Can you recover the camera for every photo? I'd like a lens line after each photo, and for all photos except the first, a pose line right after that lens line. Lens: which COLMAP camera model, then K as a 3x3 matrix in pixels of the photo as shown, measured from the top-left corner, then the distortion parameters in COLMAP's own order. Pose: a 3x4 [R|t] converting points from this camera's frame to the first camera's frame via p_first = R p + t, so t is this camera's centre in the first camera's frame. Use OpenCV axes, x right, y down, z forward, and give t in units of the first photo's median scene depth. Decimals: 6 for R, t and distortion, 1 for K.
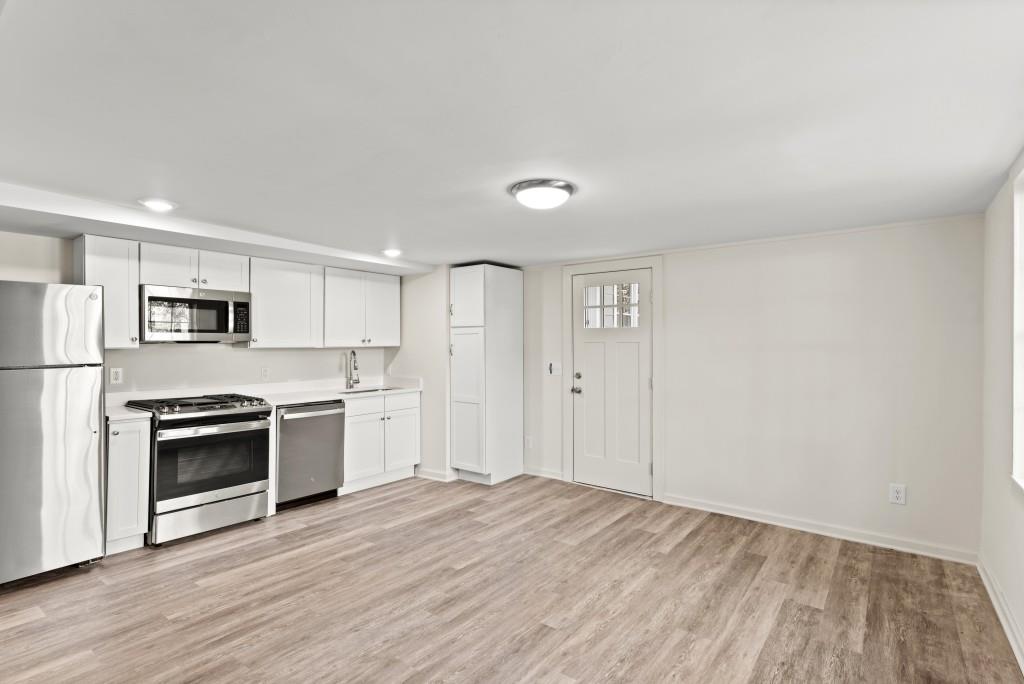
lens RADIAL K [[502.8, 0, 515.4], [0, 502.8, 349.0], [0, 0, 1]] dist [0.000712, -0.000124]
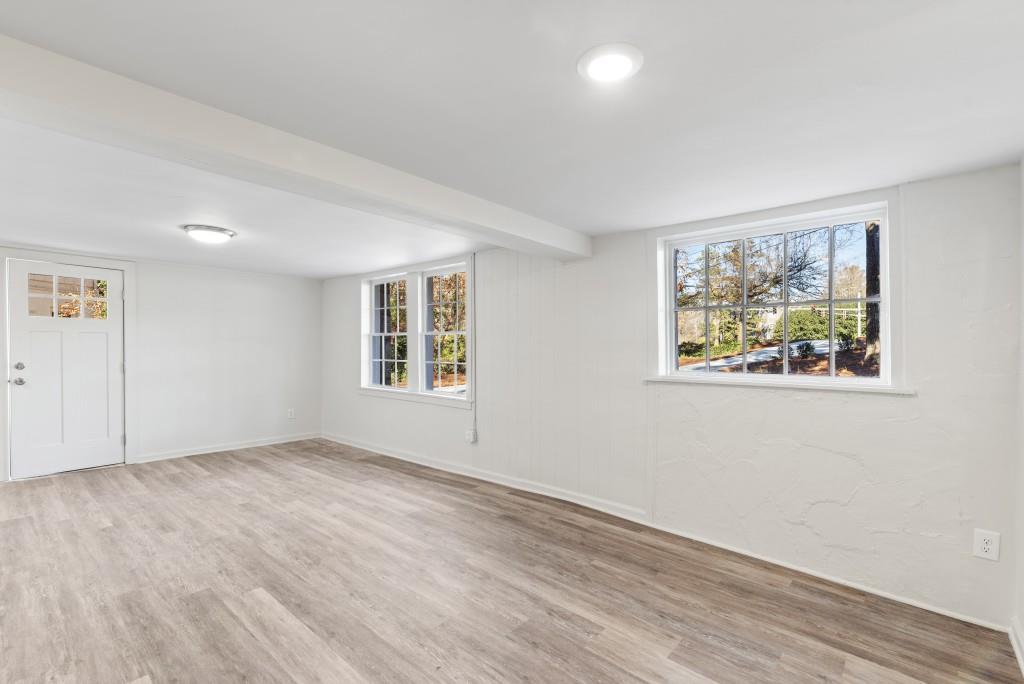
lens RADIAL K [[446.8, 0, 515.3], [0, 446.8, 342.3], [0, 0, 1]] dist [-0.000079, -0.000024]
pose [[0.080047, -0.002132, 0.996789, -1.205171], [-0.006318, 0.999977, 0.002646, -0.001391], [-0.996771, -0.006510, 0.080031, -0.026820]]
